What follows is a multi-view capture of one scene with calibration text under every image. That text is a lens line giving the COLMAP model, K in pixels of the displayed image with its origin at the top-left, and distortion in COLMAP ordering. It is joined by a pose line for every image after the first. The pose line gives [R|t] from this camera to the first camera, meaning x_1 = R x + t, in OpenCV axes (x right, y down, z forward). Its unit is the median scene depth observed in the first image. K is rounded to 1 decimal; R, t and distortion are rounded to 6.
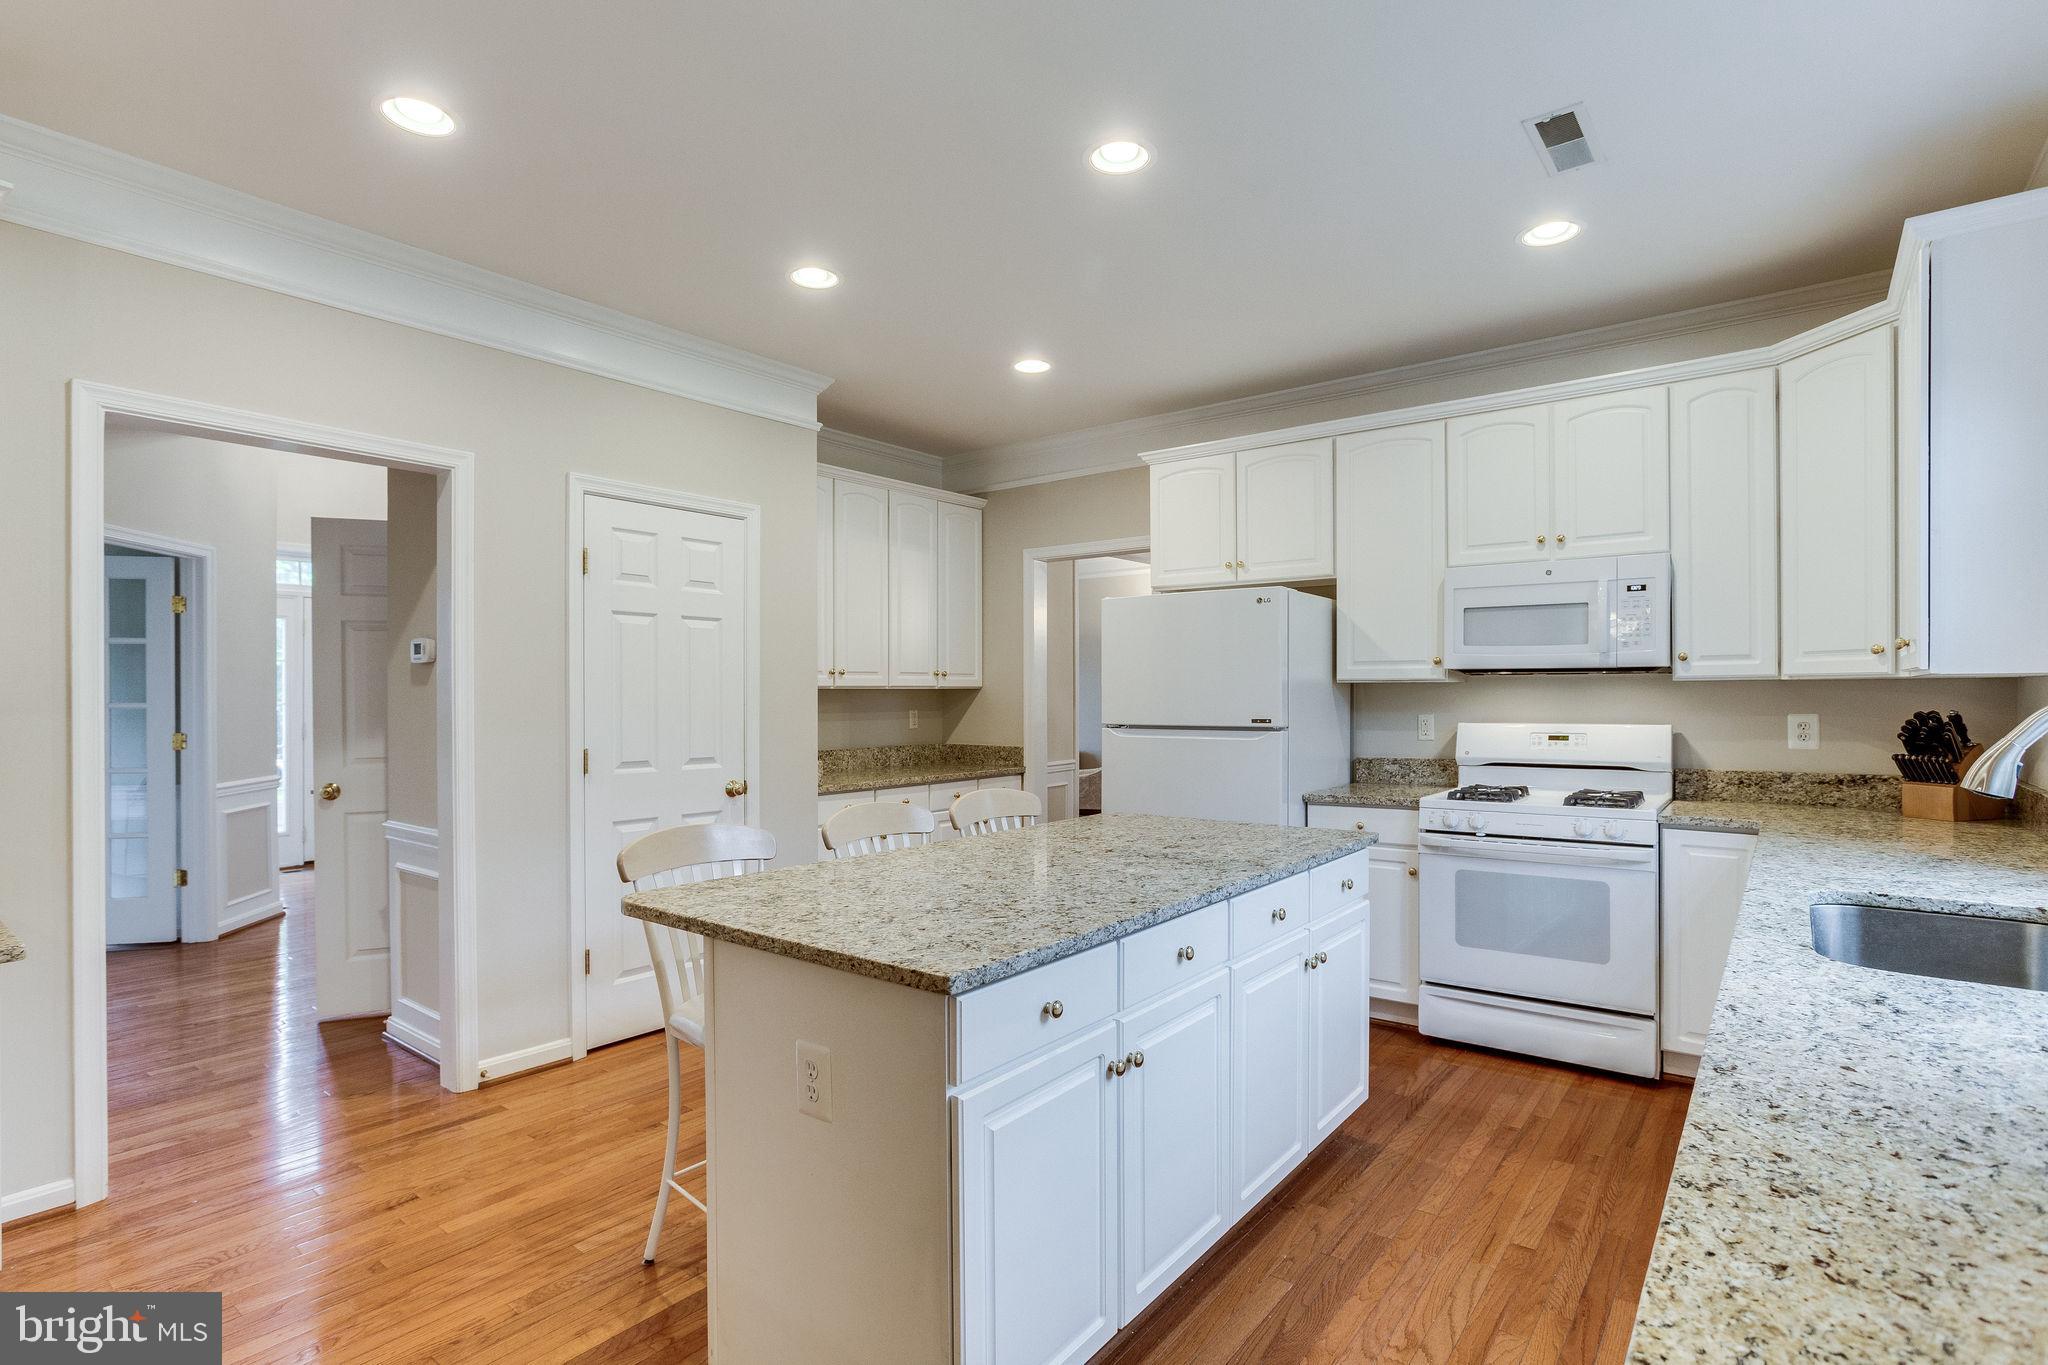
lens RADIAL K [[1007.6, 0, 1019.5], [0, 1007.6, 690.1], [0, 0, 1]] dist [-0.012225, 0.003602]
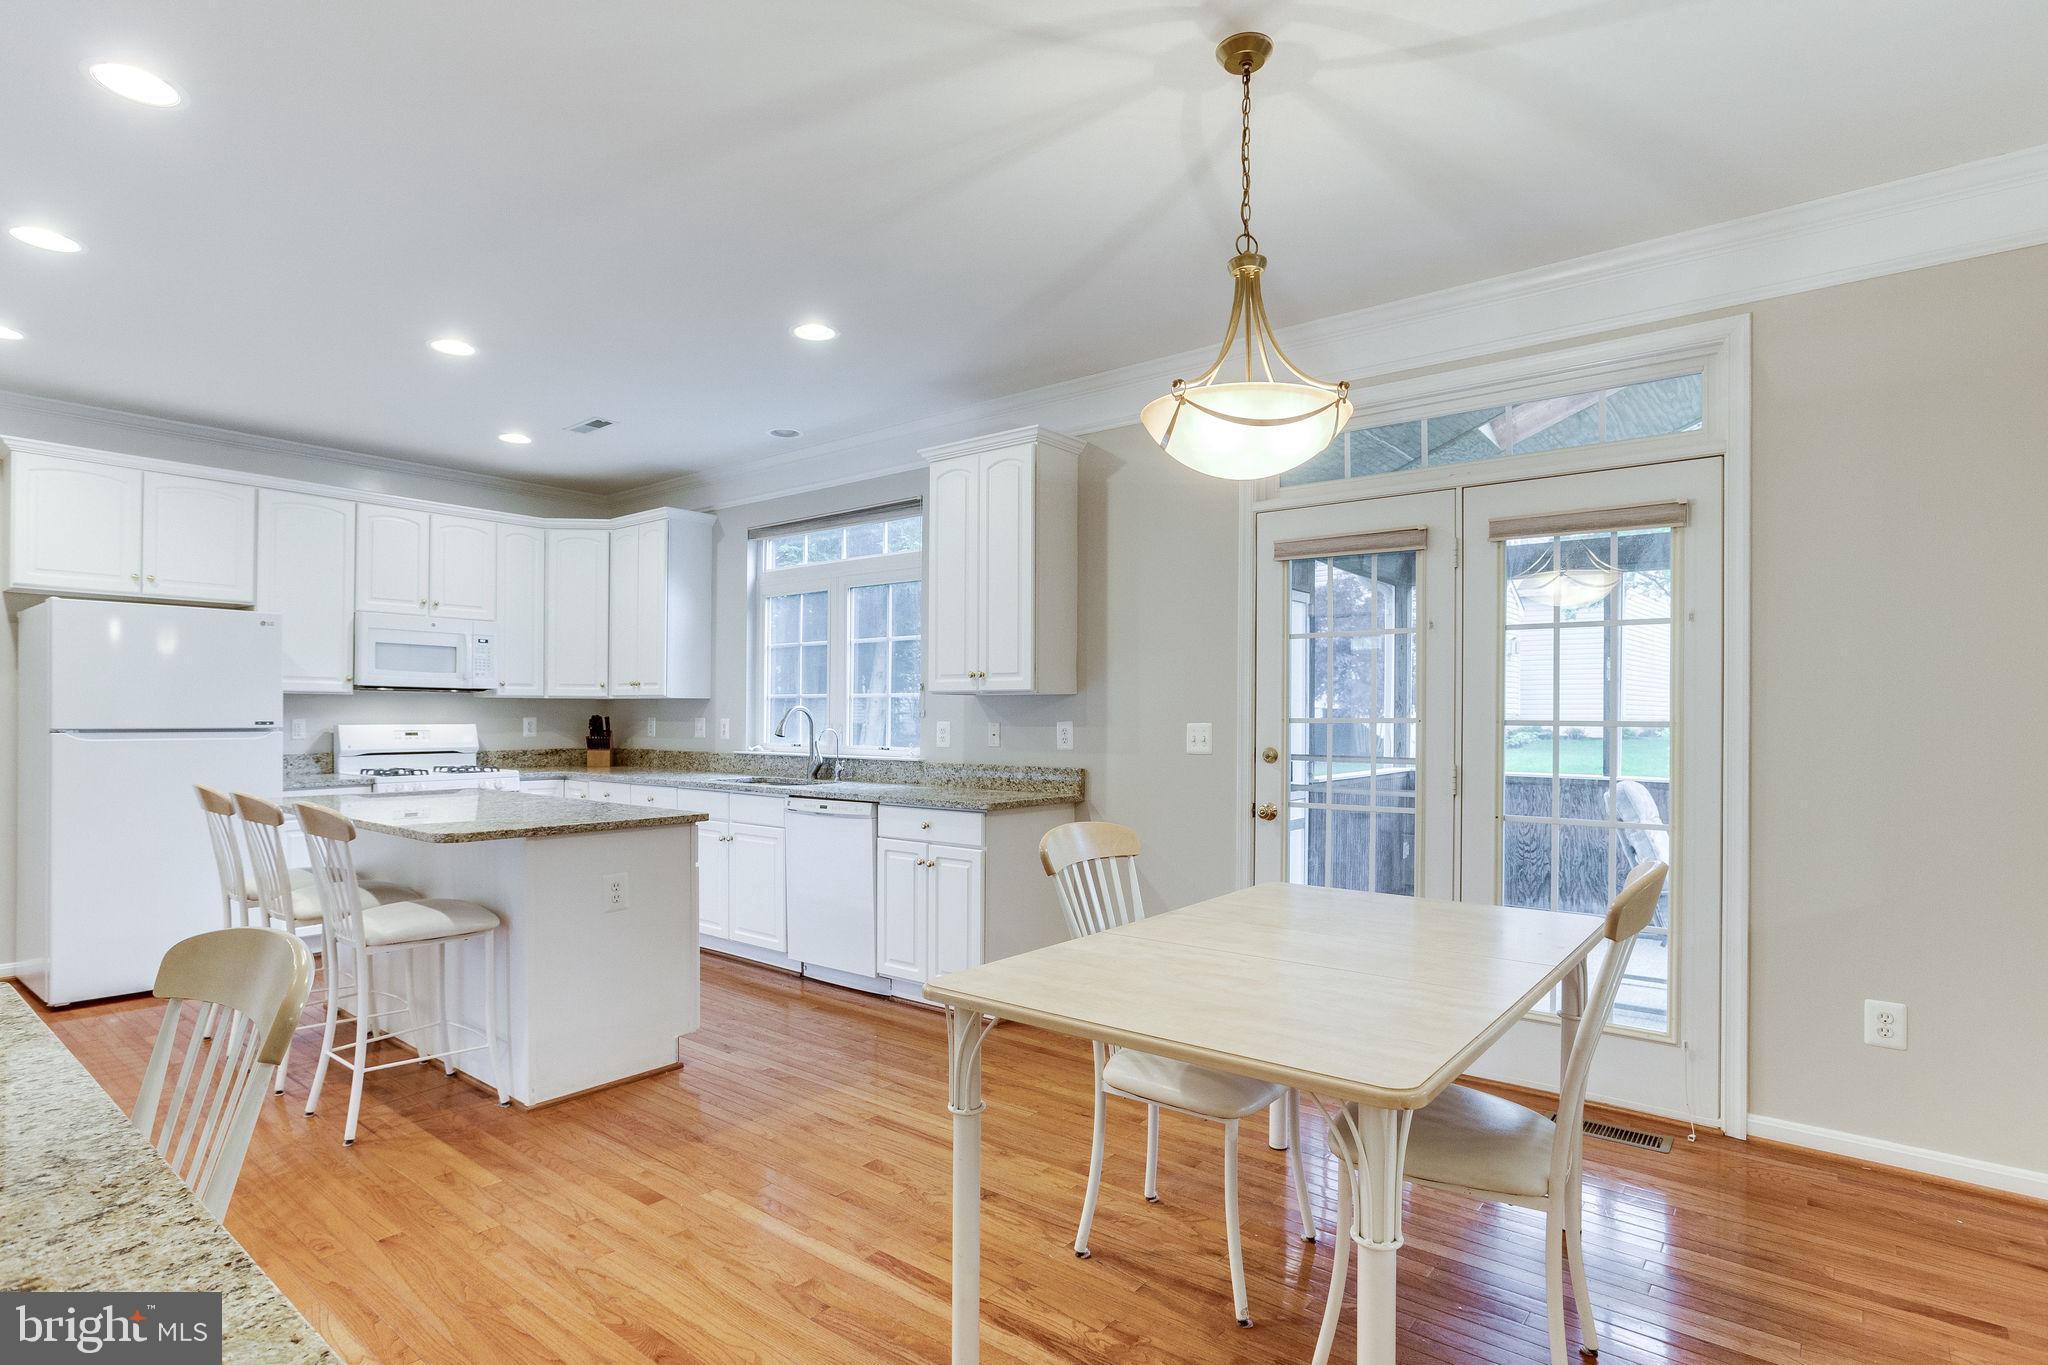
lens RADIAL K [[1007.6, 0, 999.7], [0, 1007.6, 706.6], [0, 0, 1]] dist [-0.012225, 0.003602]
pose [[0.029317, 0.013454, 0.999480, -1.011792], [-0.012007, 0.999842, -0.013107, 0.017366], [-0.999498, -0.011617, 0.029474, 0.085930]]
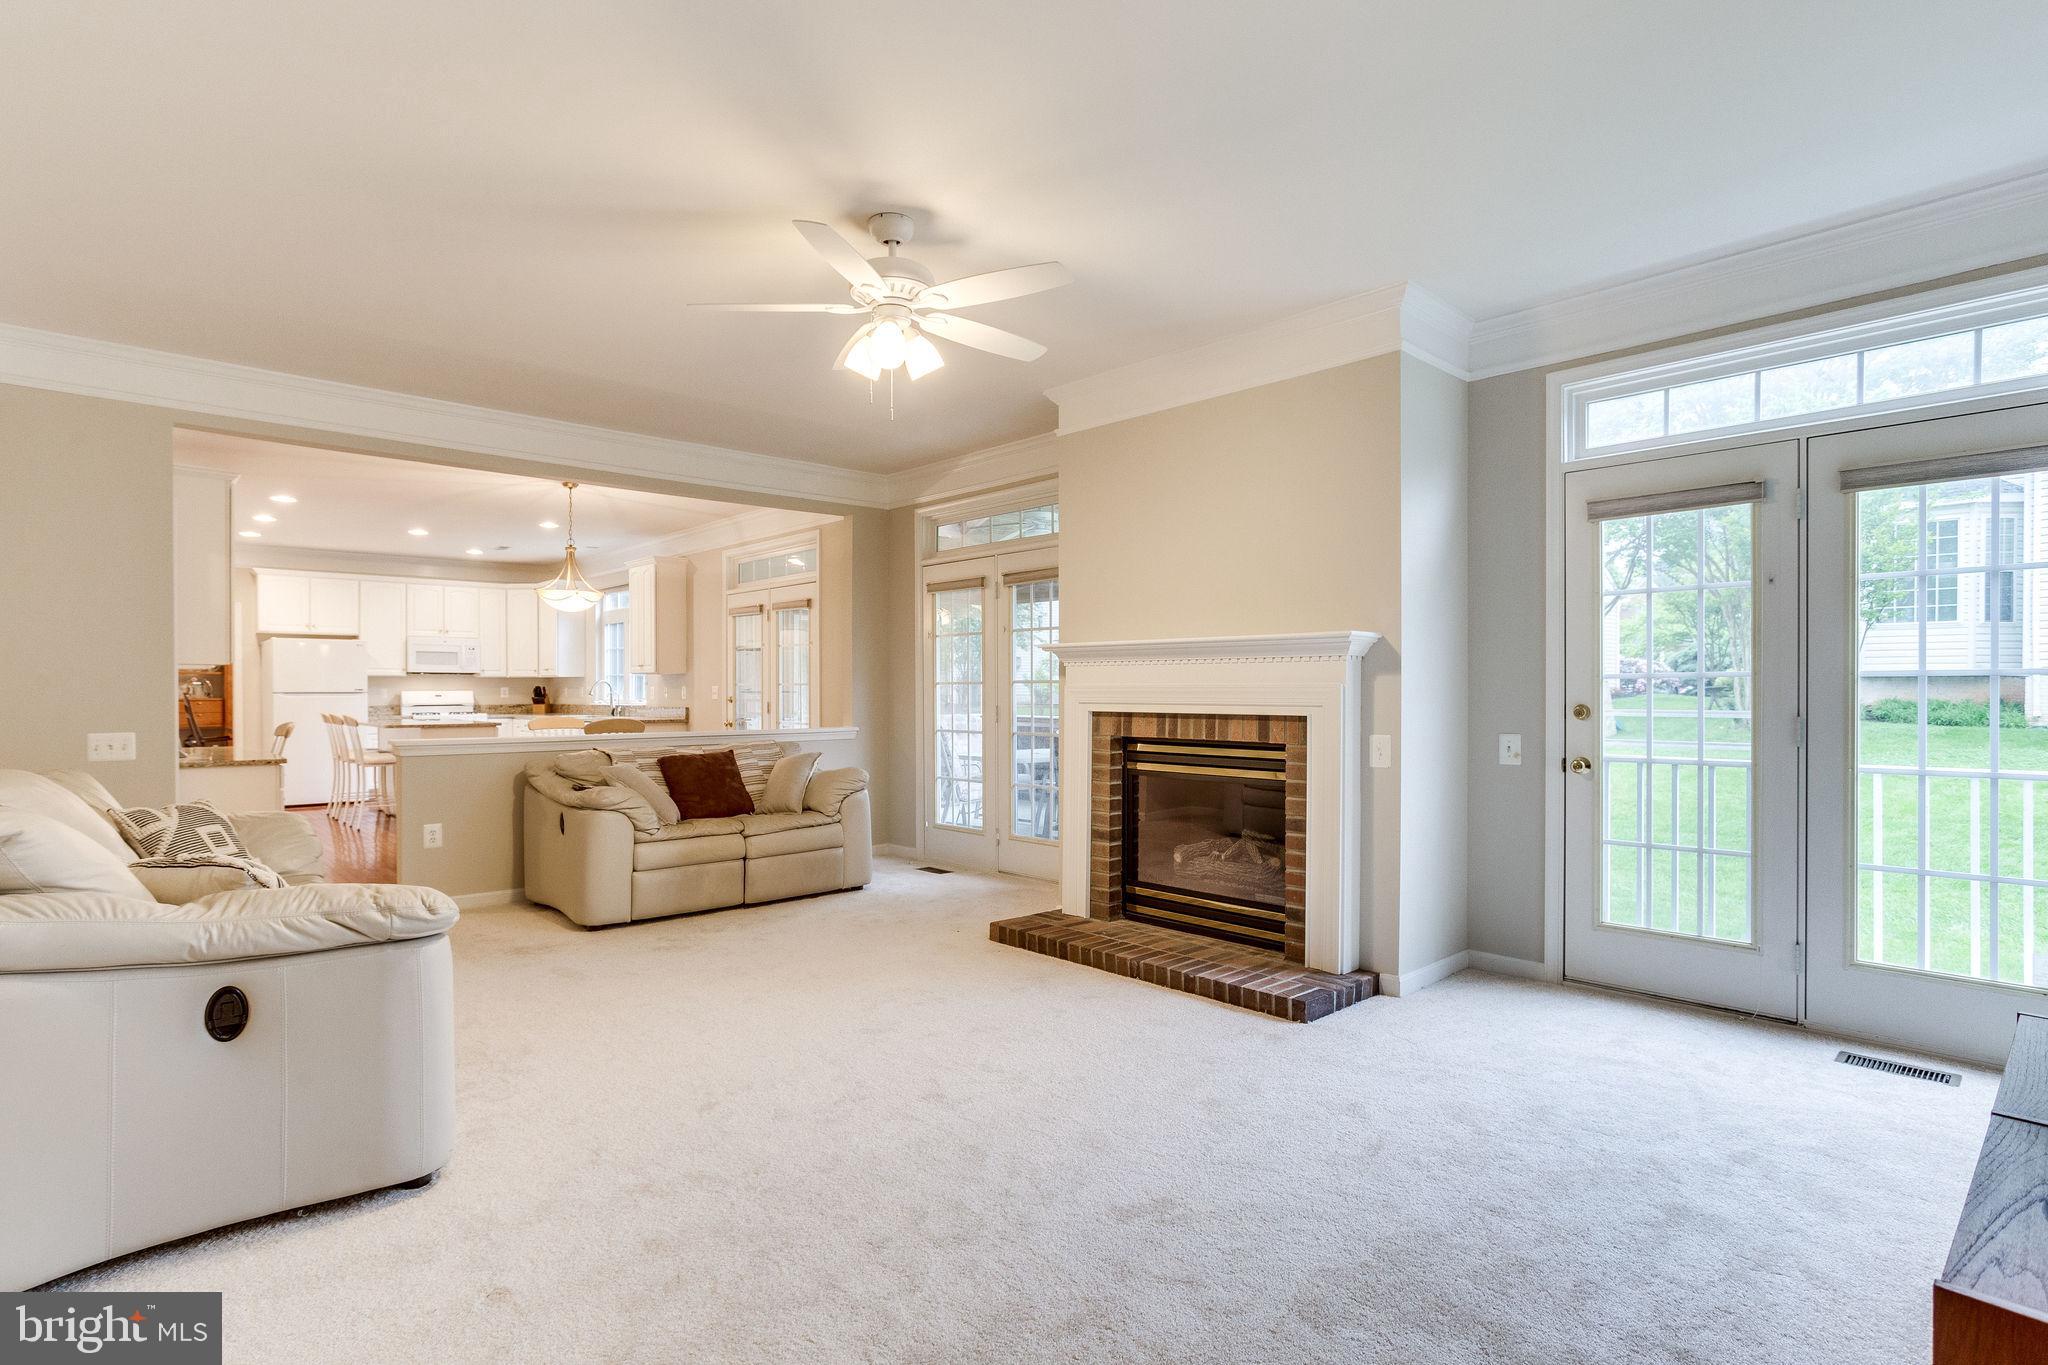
lens RADIAL K [[1007.6, 0, 1011.8], [0, 1007.6, 692.2], [0, 0, 1]] dist [-0.012225, 0.003602]
pose [[0.178132, -0.000735, 0.984006, -2.289436], [-0.003809, 0.999992, 0.001436, 0.028092], [-0.983999, -0.004003, 0.178128, -1.325068]]
